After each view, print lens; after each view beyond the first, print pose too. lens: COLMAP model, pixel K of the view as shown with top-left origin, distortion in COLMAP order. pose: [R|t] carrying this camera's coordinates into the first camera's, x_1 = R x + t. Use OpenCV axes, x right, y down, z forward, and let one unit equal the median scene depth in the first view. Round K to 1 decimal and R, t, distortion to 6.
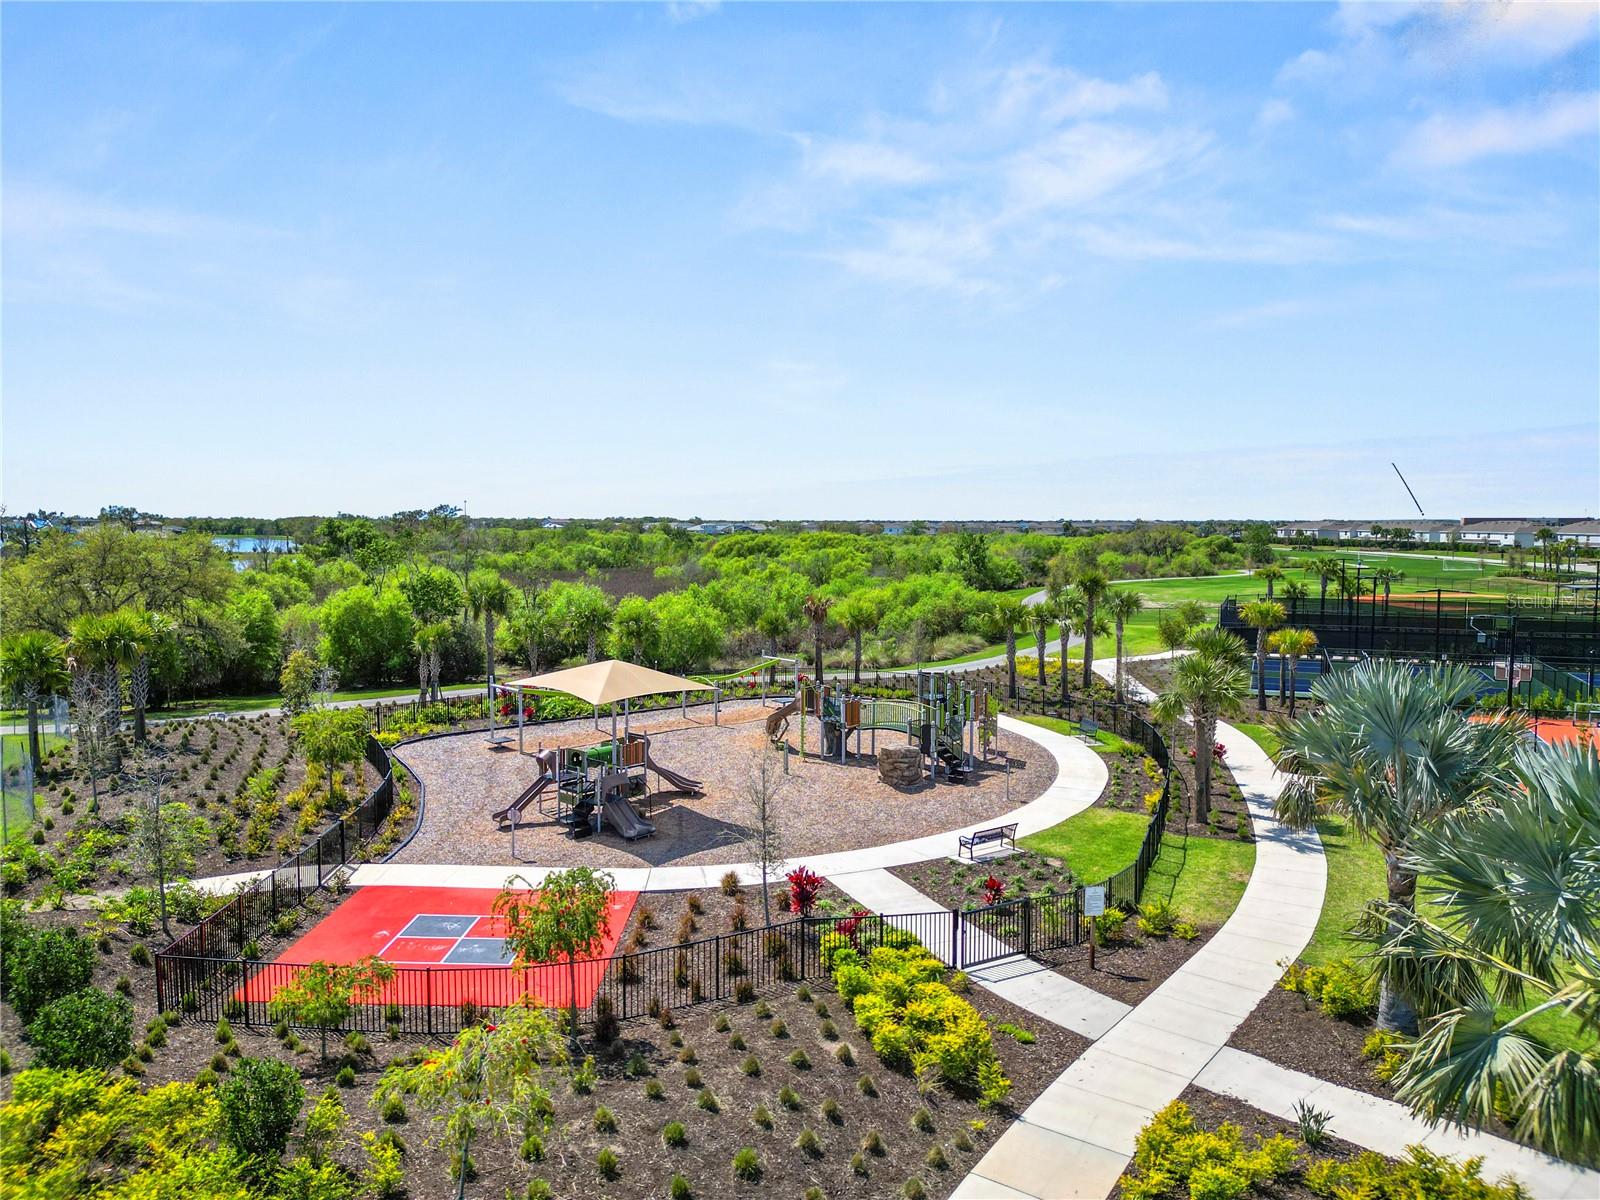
lens RADIAL K [[1118.1, 0, 795.6], [0, 1118.1, 605.8], [0, 0, 1]] dist [0.069671, -0.060821]
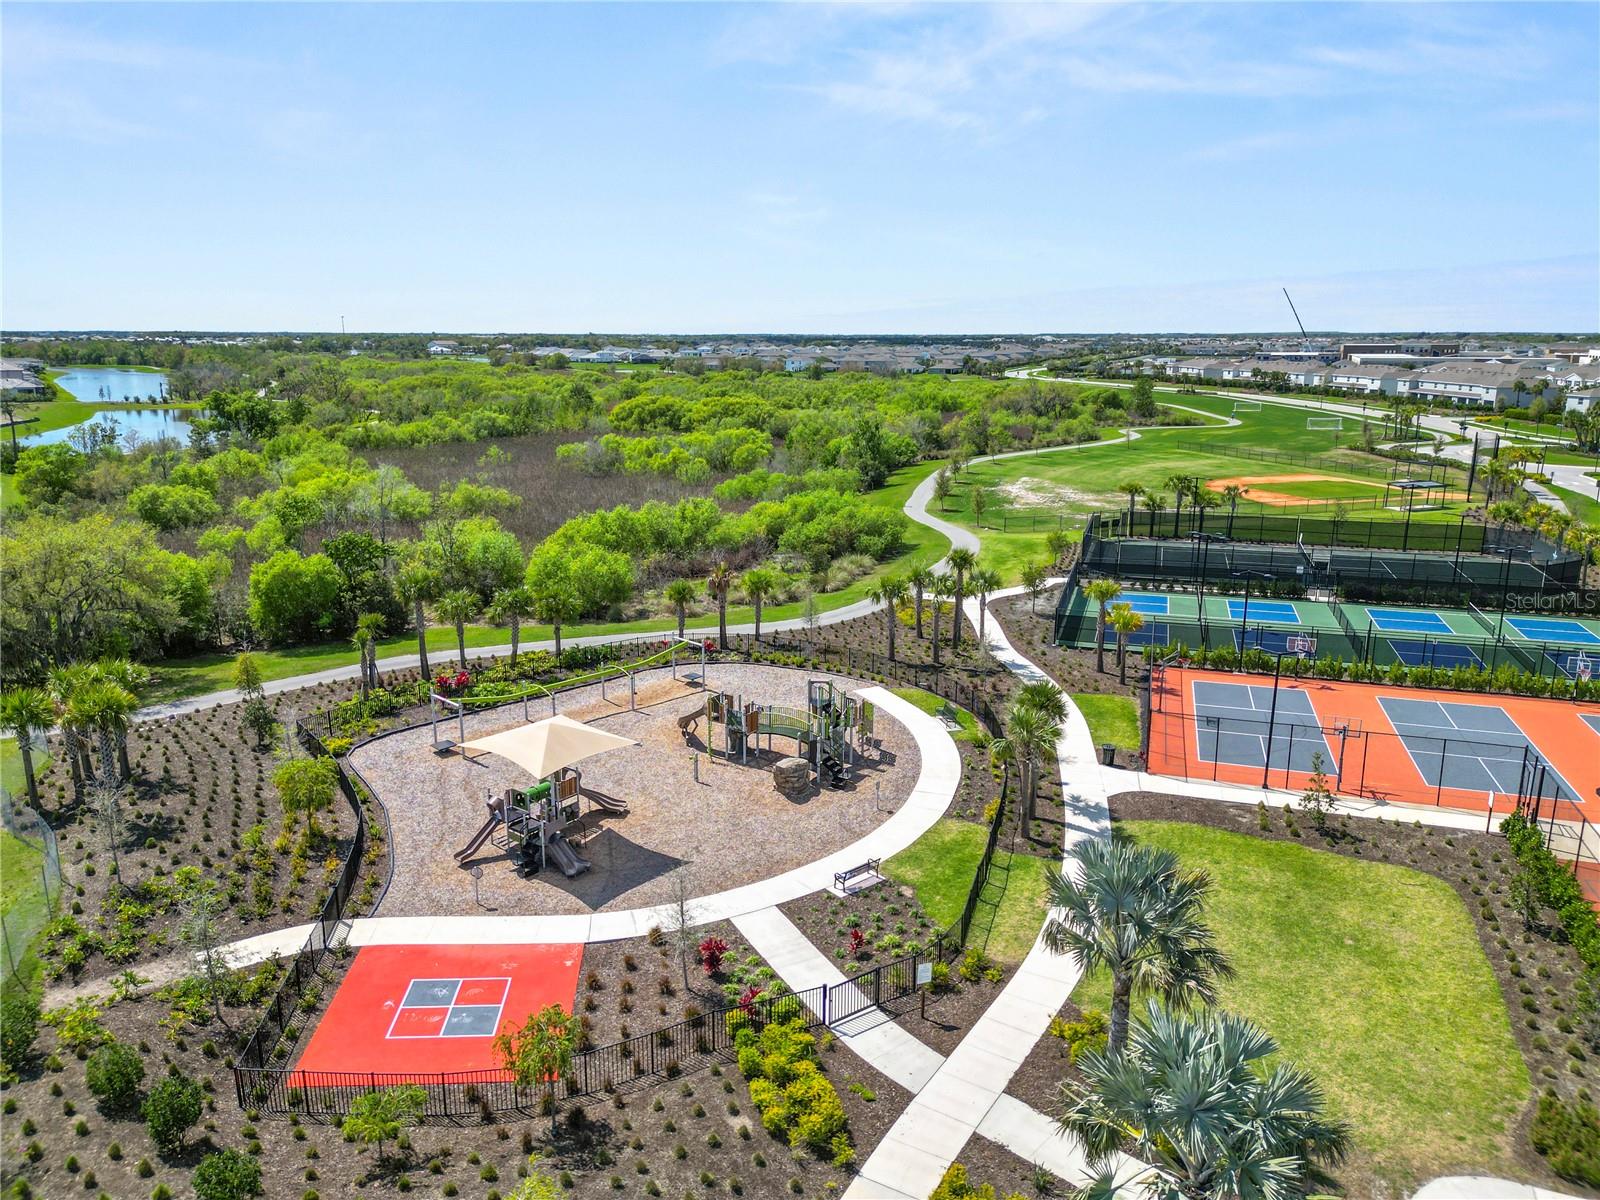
lens RADIAL K [[1118.1, 0, 794.7], [0, 1118.1, 606.7], [0, 0, 1]] dist [0.069671, -0.060821]
pose [[0.996318, -0.020332, 0.083294, 0.000390], [0.006490, 0.986572, 0.163196, -0.257777], [-0.085494, -0.162054, 0.983071, -0.170985]]
